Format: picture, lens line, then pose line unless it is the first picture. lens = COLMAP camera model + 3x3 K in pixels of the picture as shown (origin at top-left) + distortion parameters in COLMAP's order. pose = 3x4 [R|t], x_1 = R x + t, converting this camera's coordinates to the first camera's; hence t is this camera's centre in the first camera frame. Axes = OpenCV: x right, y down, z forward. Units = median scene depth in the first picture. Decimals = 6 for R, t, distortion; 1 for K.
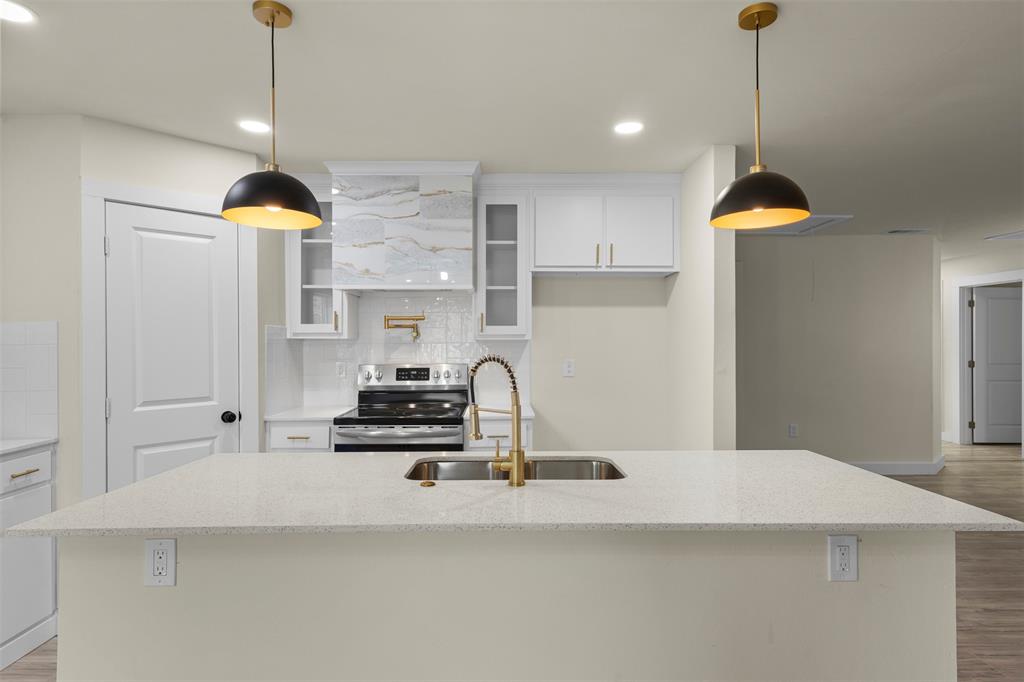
lens RADIAL K [[559.0, 0, 511.0], [0, 559.0, 336.5], [0, 0, 1]] dist [0.003833, -0.000427]
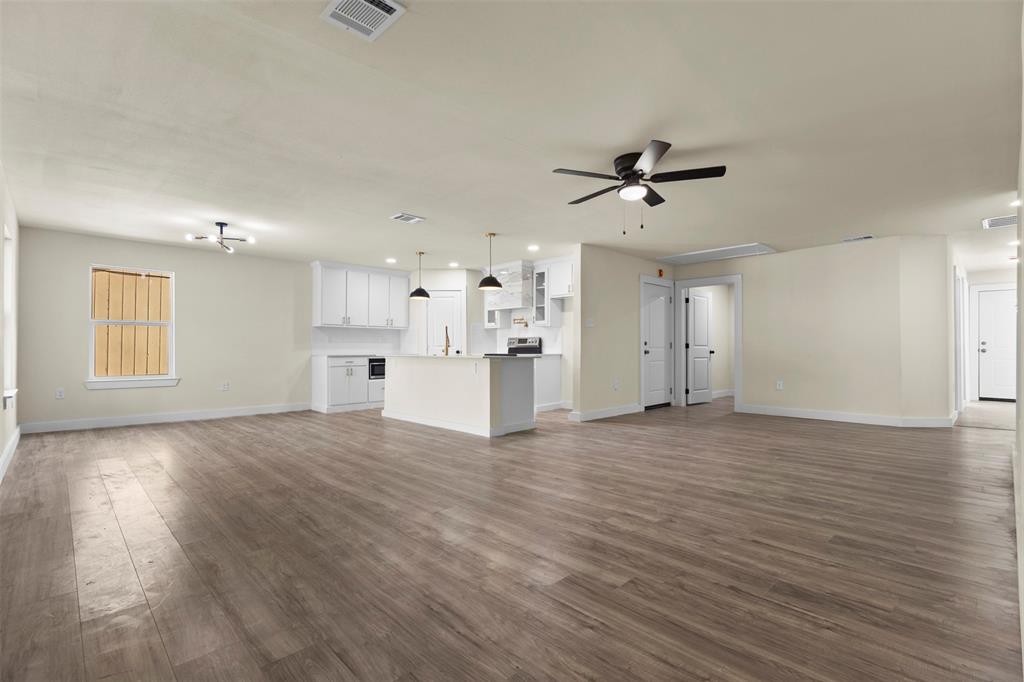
lens RADIAL K [[476.1, 0, 510.9], [0, 476.1, 346.7], [0, 0, 1]] dist [-0.001281, 0.002696]
pose [[0.684293, -0.000486, -0.729207, 1.569819], [0.007197, 0.999956, 0.006087, 0.089951], [0.729172, -0.009414, 0.684266, -0.609557]]
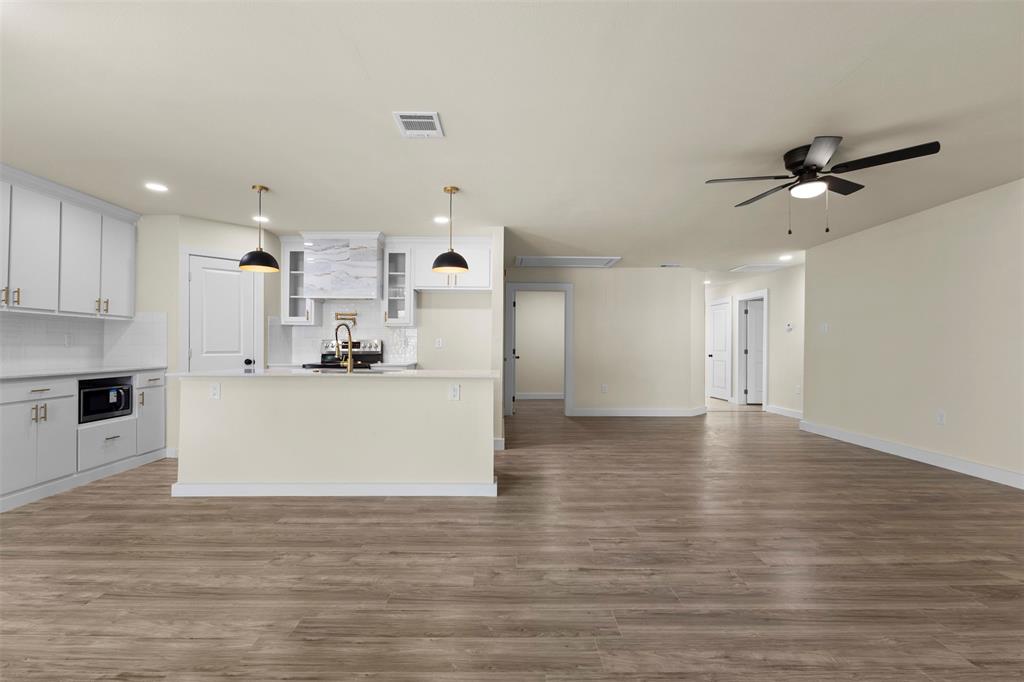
lens RADIAL K [[476.1, 0, 502.3], [0, 476.1, 343.7], [0, 0, 1]] dist [-0.001281, 0.002696]
pose [[0.999935, 0.007331, -0.008714, 0.375939], [-0.007299, 0.999966, 0.003723, 0.060728], [0.008741, -0.003659, 0.999955, -0.623879]]
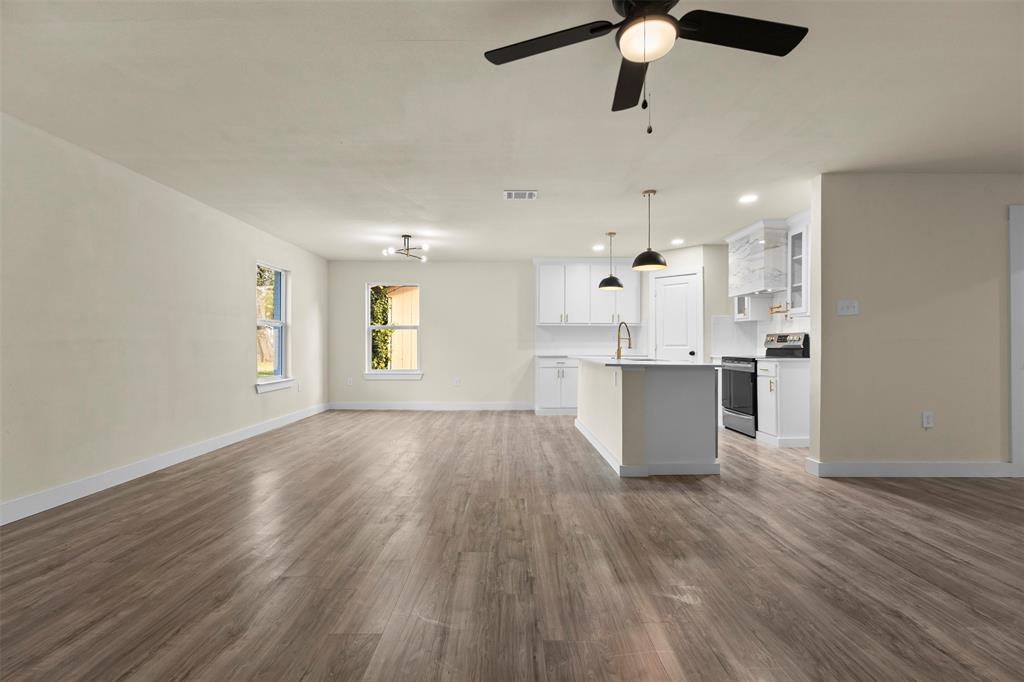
lens RADIAL K [[476.1, 0, 514.7], [0, 476.1, 341.9], [0, 0, 1]] dist [-0.001281, 0.002696]
pose [[0.000198, -0.002107, -0.999998, 1.493697], [0.011529, 0.999931, -0.002105, 0.080292], [0.999934, -0.011529, 0.000222, 0.181769]]
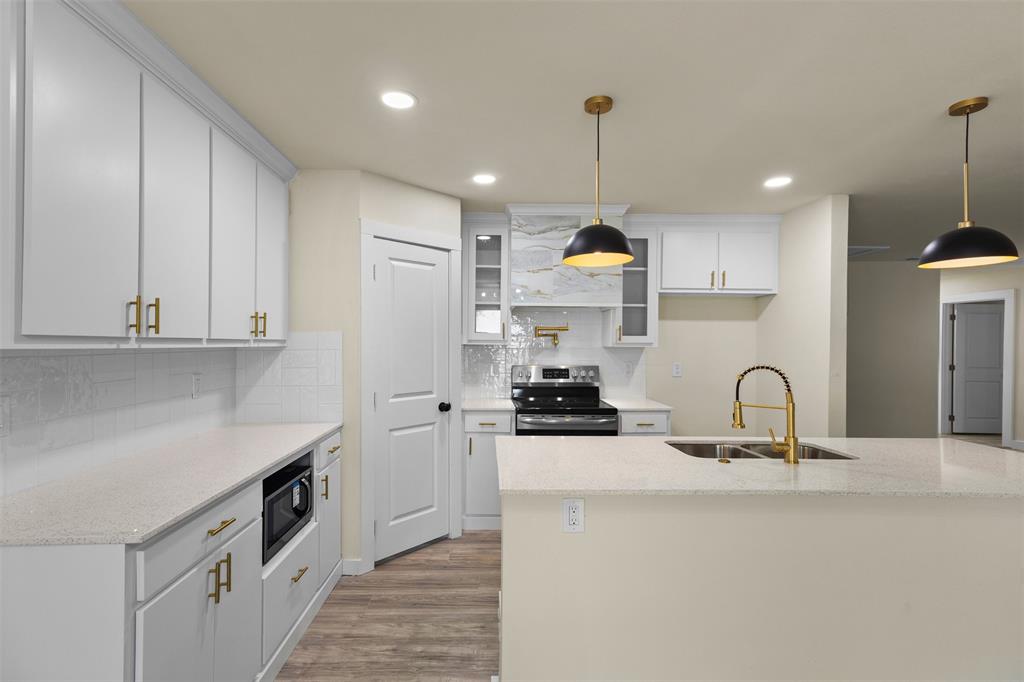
lens RADIAL K [[476.1, 0, 489.3], [0, 476.1, 342.1], [0, 0, 1]] dist [-0.001281, 0.002696]
pose [[0.999932, 0.009394, -0.006902, -0.359512], [-0.009330, 0.999914, 0.009250, -0.012737], [0.006989, -0.009185, 0.999933, -0.068913]]
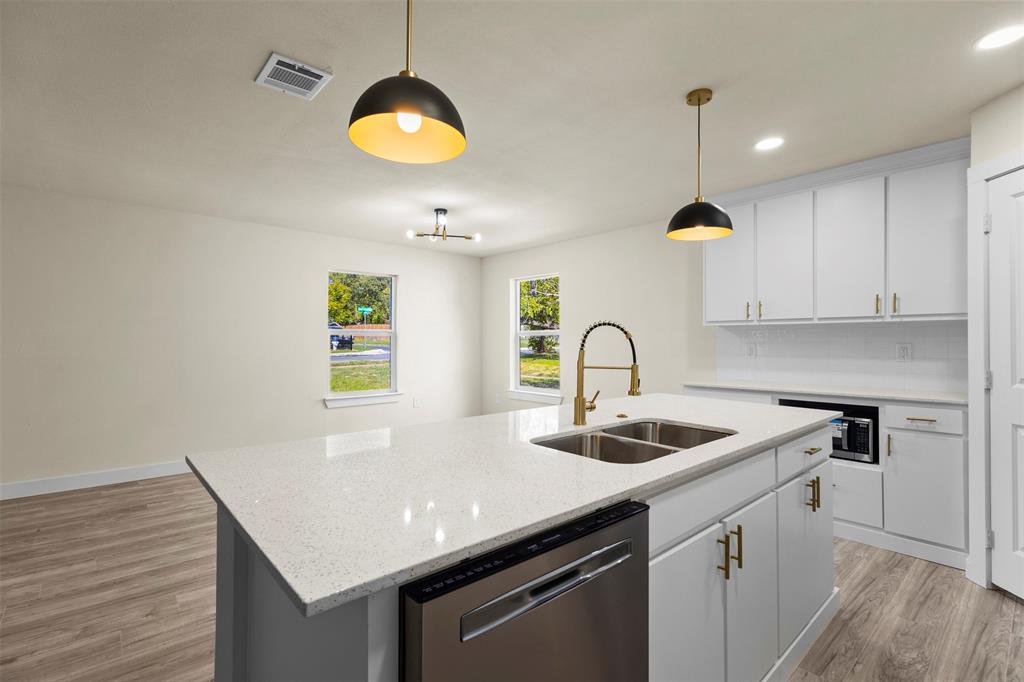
lens RADIAL K [[476.1, 0, 512.5], [0, 476.1, 337.7], [0, 0, 1]] dist [-0.001281, 0.002696]
pose [[-0.754044, -0.004896, -0.656806, 0.417970], [0.008358, 0.999820, -0.017048, 0.045243], [0.656771, -0.018344, -0.753867, 0.865229]]
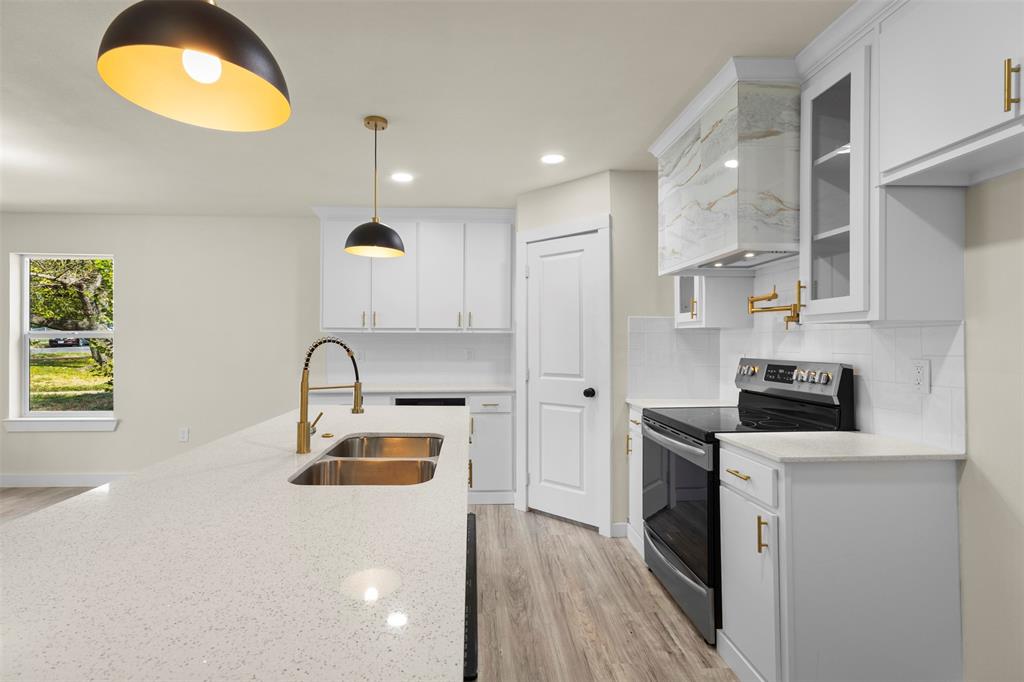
lens RADIAL K [[476.1, 0, 498.5], [0, 476.1, 334.9], [0, 0, 1]] dist [-0.001281, 0.002696]
pose [[0.035713, -0.009544, -0.999317, 0.495738], [0.009325, 0.999914, -0.009216, 0.021784], [0.999319, -0.008989, 0.035799, 0.691416]]
